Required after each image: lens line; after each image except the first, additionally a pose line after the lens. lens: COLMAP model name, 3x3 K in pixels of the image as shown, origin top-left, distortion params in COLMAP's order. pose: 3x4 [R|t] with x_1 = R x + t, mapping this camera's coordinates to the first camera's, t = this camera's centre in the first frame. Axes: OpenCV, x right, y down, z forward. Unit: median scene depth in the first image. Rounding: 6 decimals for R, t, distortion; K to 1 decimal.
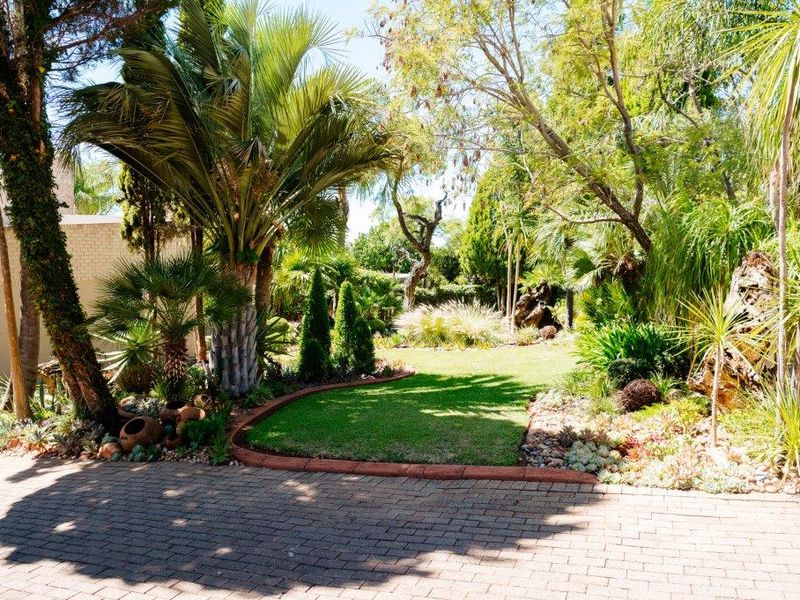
lens RADIAL K [[611.1, 0, 400.0], [0, 611.1, 300.0], [0, 0, 1]] dist [-0.010629, -0.003807]
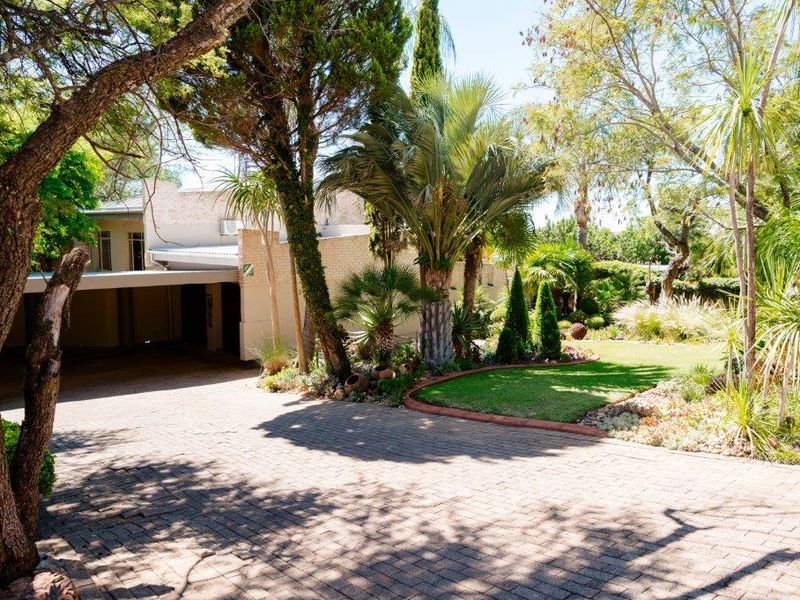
lens RADIAL K [[611.1, 0, 400.0], [0, 611.1, 300.0], [0, 0, 1]] dist [-0.010629, -0.003807]
pose [[0.888737, 0.017299, -0.458091, 0.315741], [-0.008621, 0.999742, 0.021028, -0.022732], [0.458337, -0.014740, 0.888656, -0.264737]]
